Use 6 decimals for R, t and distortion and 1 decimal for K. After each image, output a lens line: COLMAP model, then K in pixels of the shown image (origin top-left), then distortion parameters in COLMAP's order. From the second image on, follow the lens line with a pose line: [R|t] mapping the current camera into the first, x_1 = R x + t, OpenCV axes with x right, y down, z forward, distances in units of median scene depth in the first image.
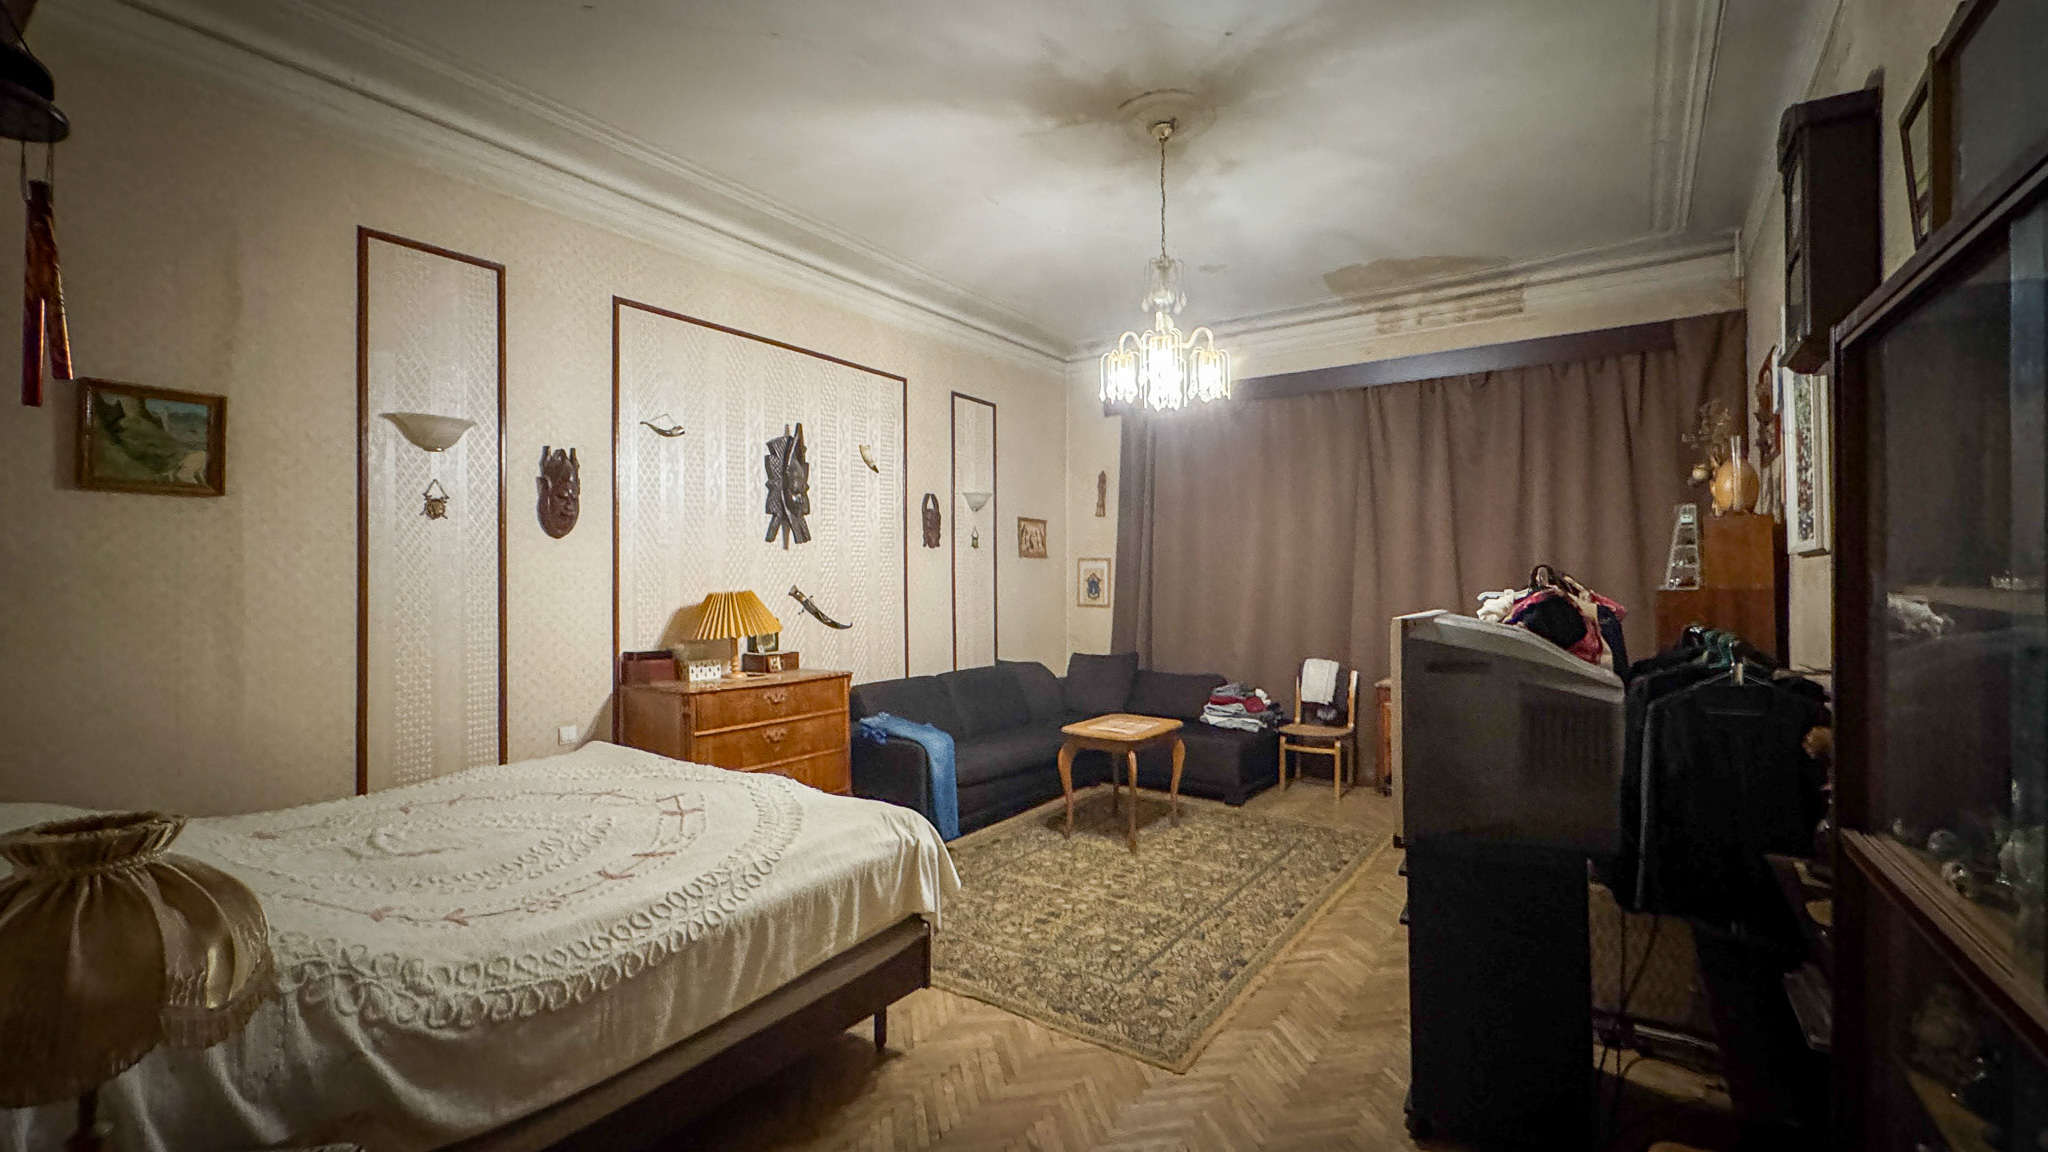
lens RADIAL K [[858.1, 0, 1028.4], [0, 858.1, 576.5], [0, 0, 1]] dist [0.003596, 0.000021]
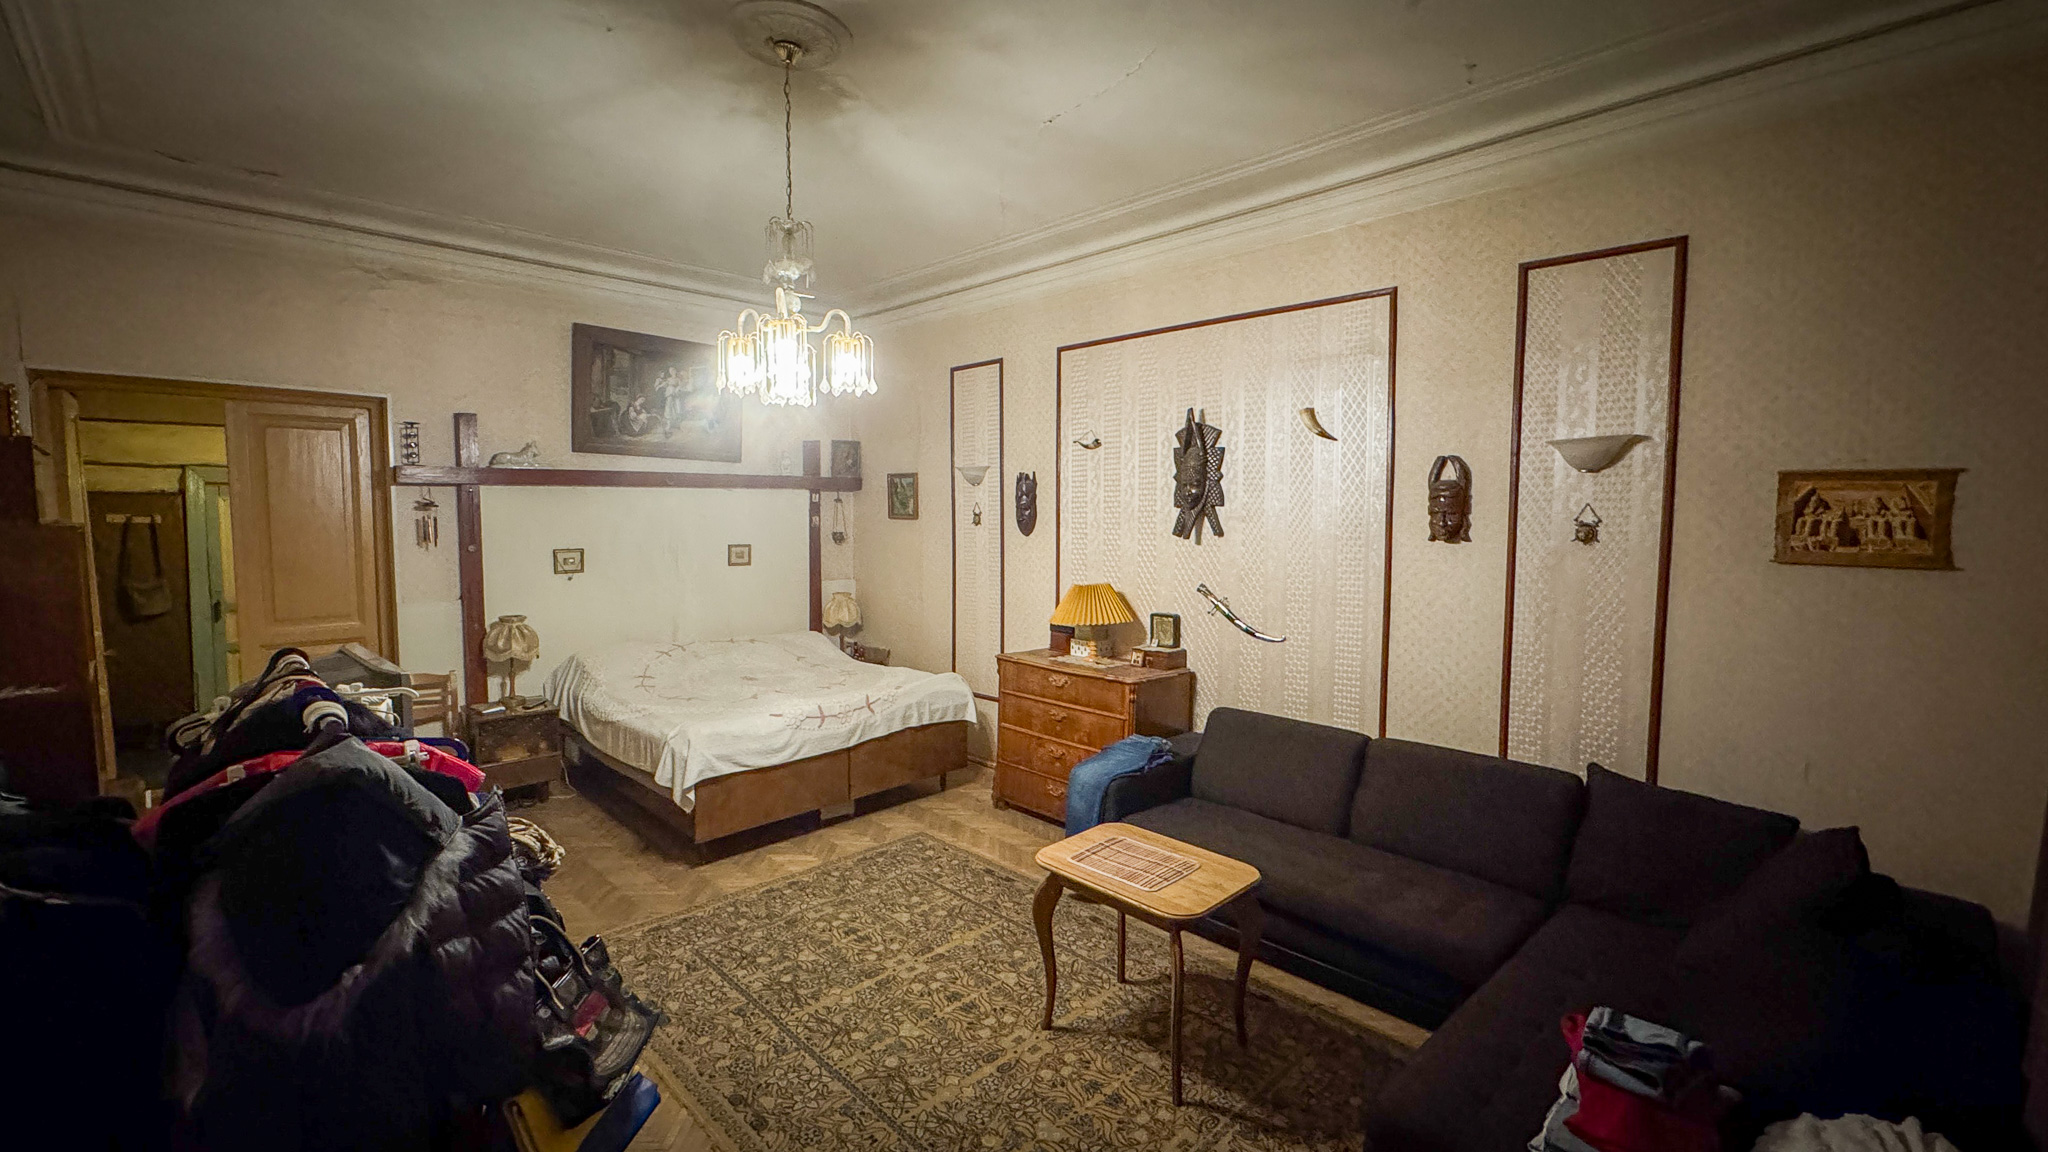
lens RADIAL K [[858.1, 0, 1028.4], [0, 858.1, 576.5], [0, 0, 1]] dist [0.003596, 0.000021]
pose [[-0.187673, 0.078458, -0.979093, 0.691781], [0.000994, 0.996819, 0.079688, -0.073811], [0.982231, 0.013982, -0.187154, 1.021407]]
